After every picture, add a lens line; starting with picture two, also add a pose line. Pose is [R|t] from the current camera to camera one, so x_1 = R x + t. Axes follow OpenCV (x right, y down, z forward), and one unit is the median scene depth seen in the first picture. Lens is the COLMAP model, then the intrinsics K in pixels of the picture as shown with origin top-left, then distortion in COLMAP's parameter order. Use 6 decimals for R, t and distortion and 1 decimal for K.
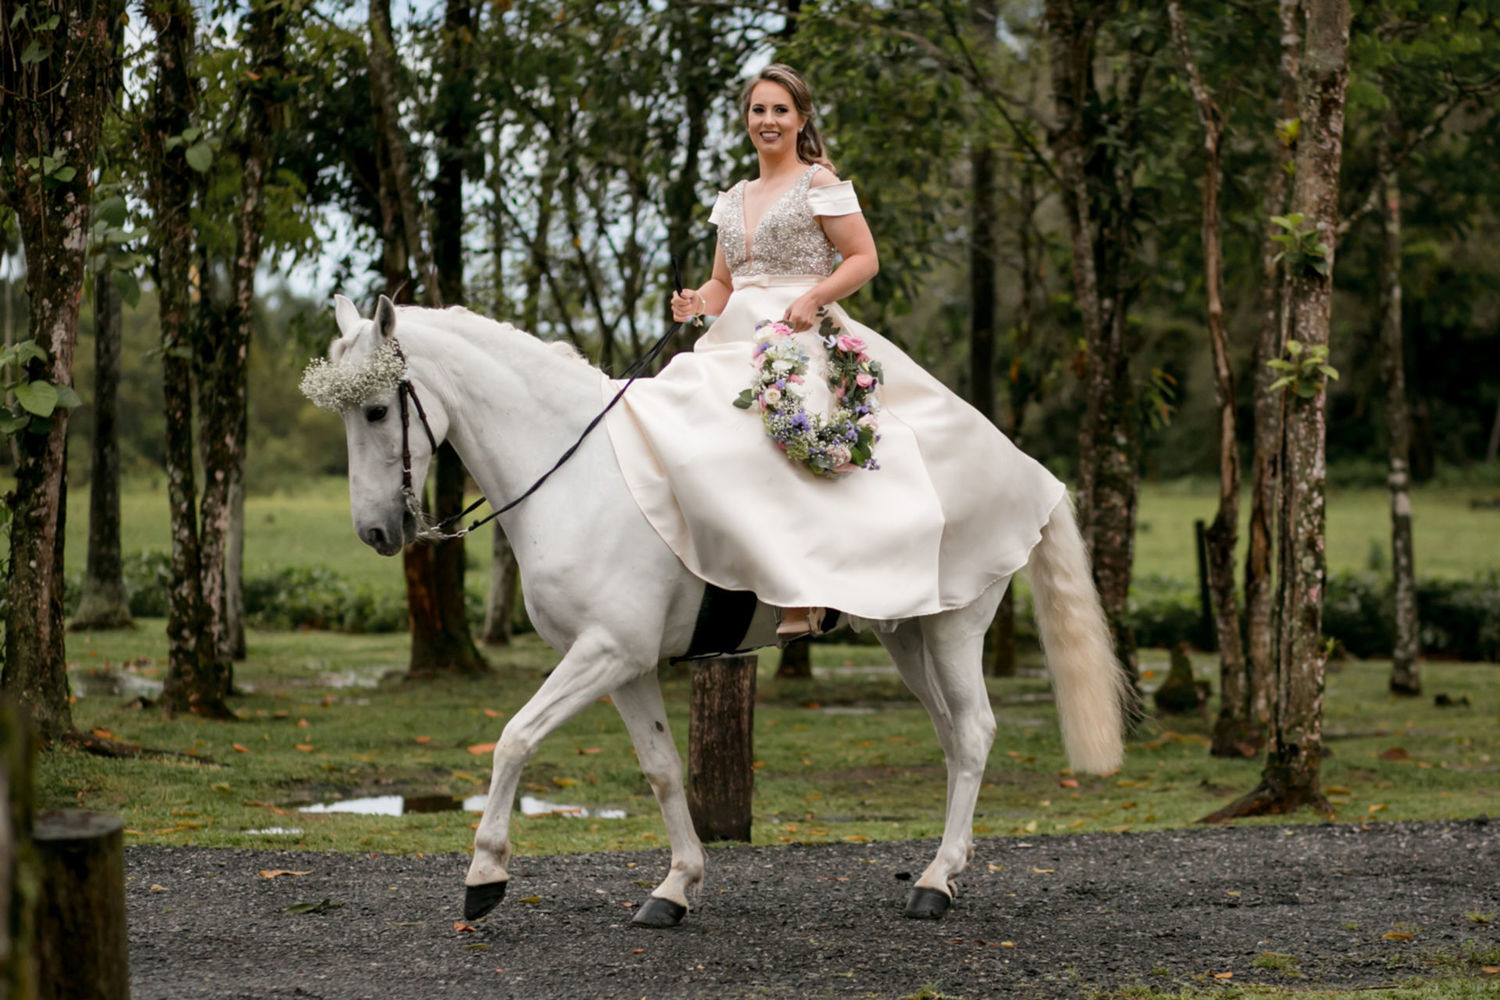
lens RADIAL K [[4947.5, 0, 750.0], [0, 4947.5, 500.0], [0, 0, 1]] dist [-0.130142, 0.188496]
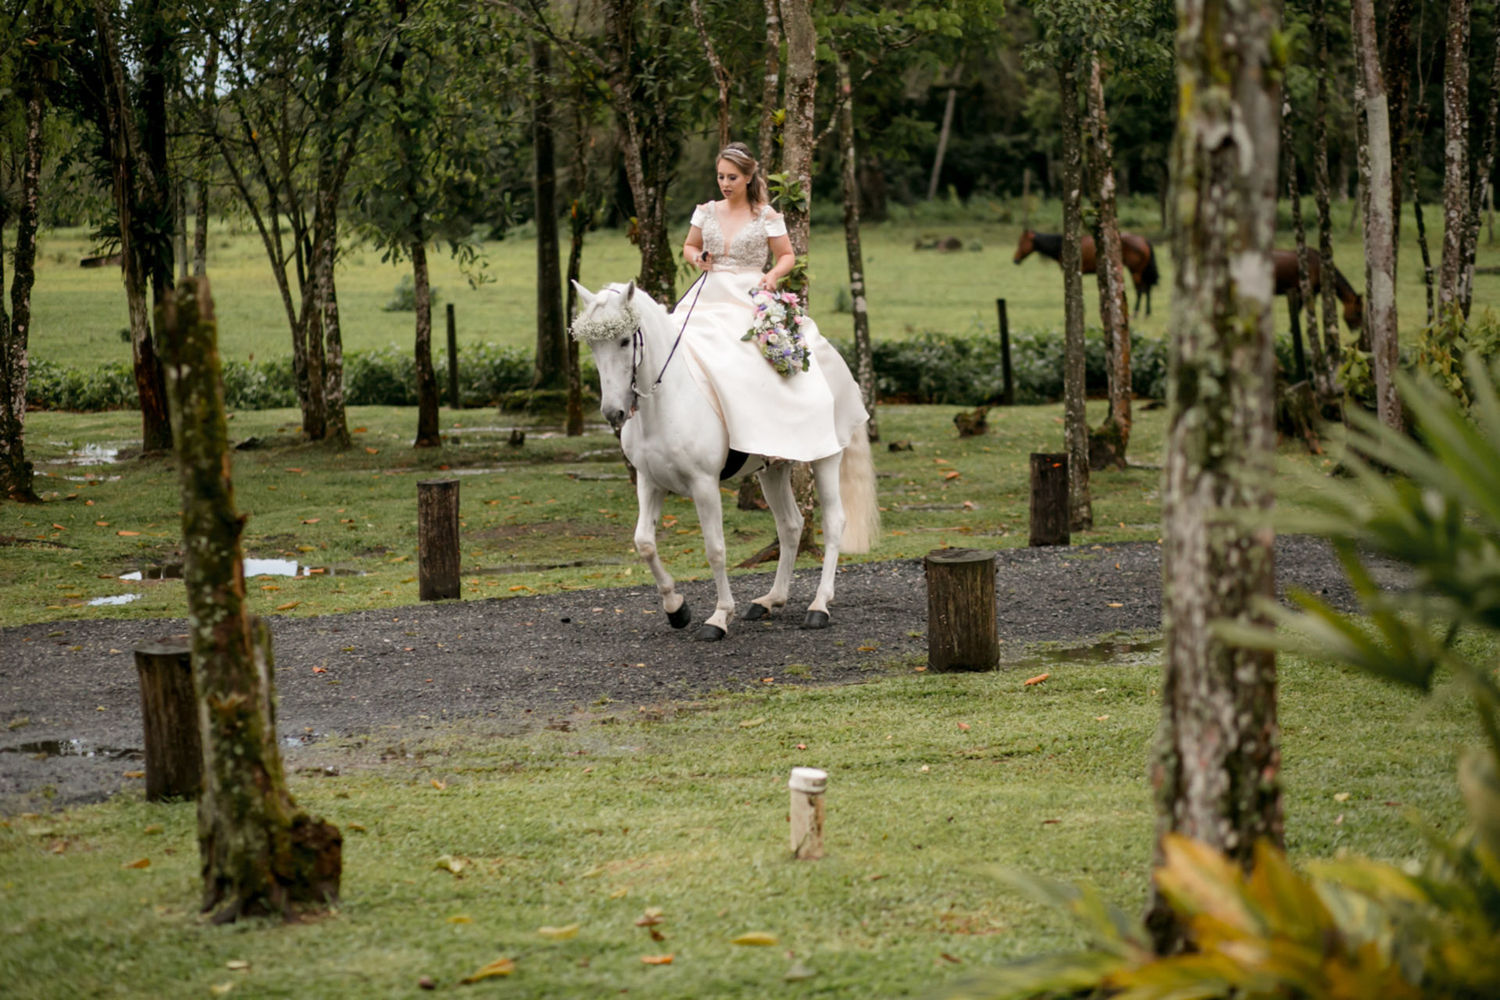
lens RADIAL K [[4947.5, 0, 750.0], [0, 4947.5, 500.0], [0, 0, 1]] dist [-0.130142, 0.188496]
pose [[0.993388, -0.045391, 0.105449, -0.068064], [0.037123, 0.996176, 0.079086, -0.077996], [-0.108636, -0.074648, 0.991275, -0.539074]]
